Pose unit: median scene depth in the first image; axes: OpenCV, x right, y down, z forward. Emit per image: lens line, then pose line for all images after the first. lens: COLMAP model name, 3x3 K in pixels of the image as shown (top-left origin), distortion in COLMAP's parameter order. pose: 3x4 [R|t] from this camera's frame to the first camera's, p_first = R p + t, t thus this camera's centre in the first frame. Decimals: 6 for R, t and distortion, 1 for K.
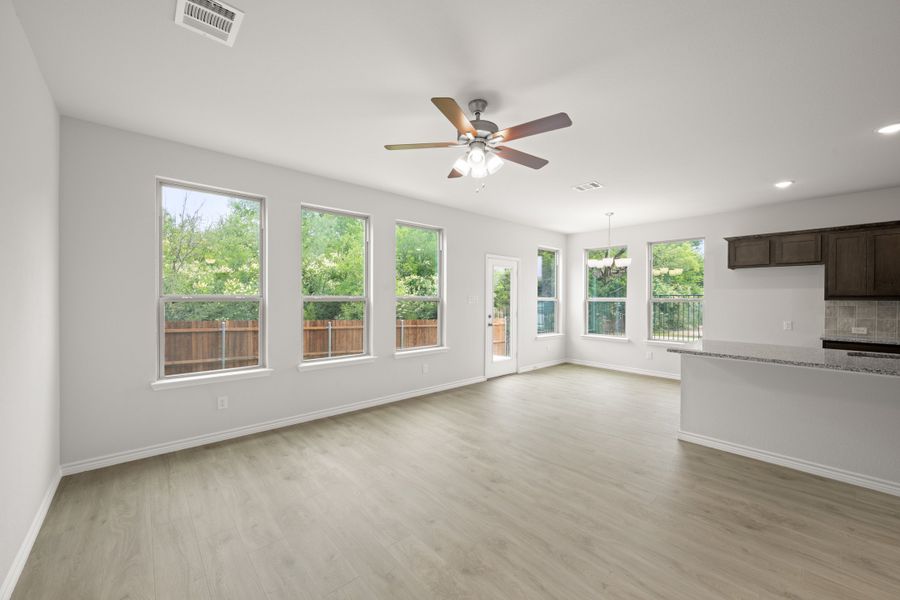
lens RADIAL K [[351.8, 0, 452.0], [0, 351.8, 299.1], [0, 0, 1]] dist [0.000060, -0.000038]
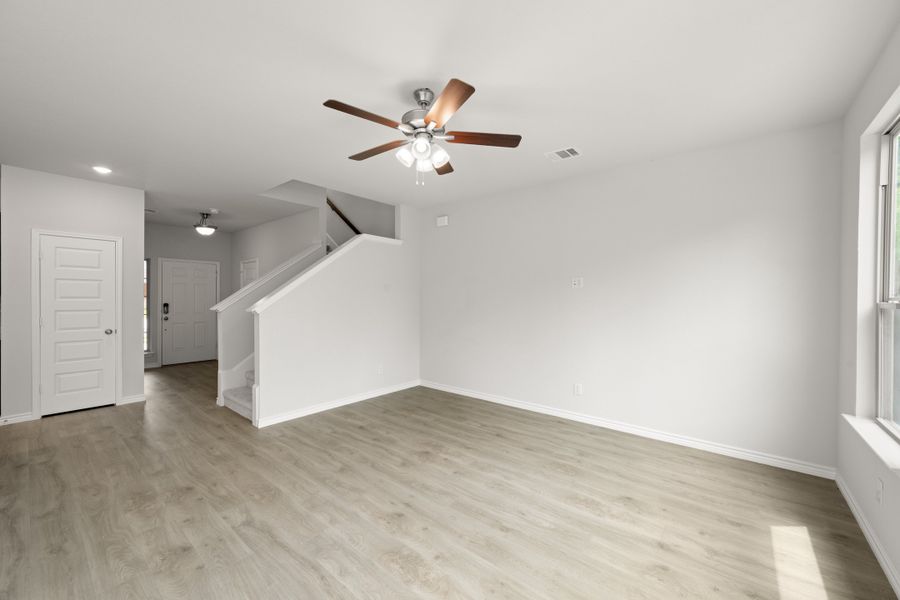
lens RADIAL K [[351.8, 0, 452.0], [0, 351.8, 299.1], [0, 0, 1]] dist [0.000060, -0.000038]
pose [[-0.988328, -0.008735, -0.152091, 0.109950], [-0.010107, 0.999915, 0.008251, -0.006759], [0.152006, 0.009692, -0.988332, 1.586575]]
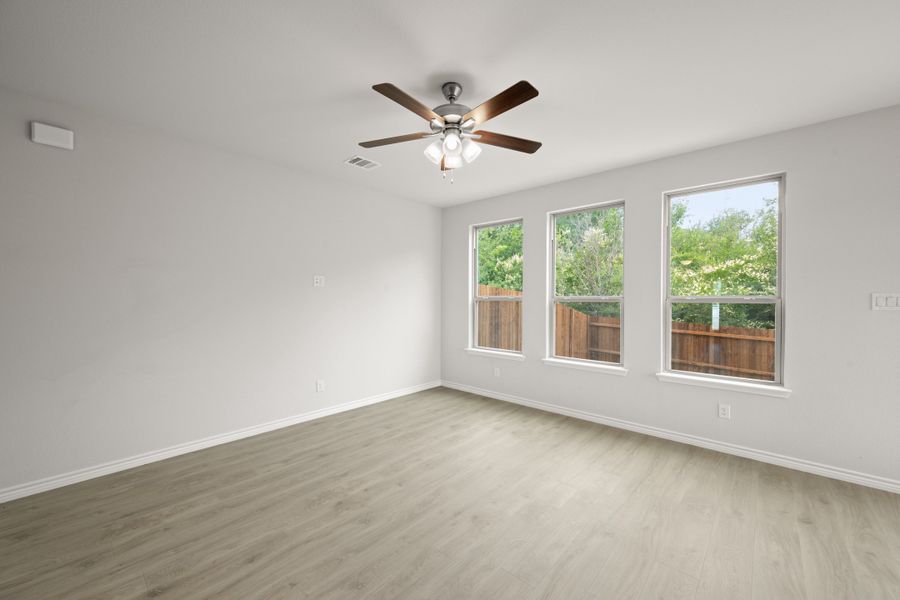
lens RADIAL K [[351.8, 0, 452.0], [0, 351.8, 299.1], [0, 0, 1]] dist [0.000060, -0.000038]
pose [[0.108777, 0.001997, -0.994064, 0.805119], [-0.007390, 0.999972, 0.001200, 0.000874], [0.994039, 0.007216, 0.108789, 0.731982]]
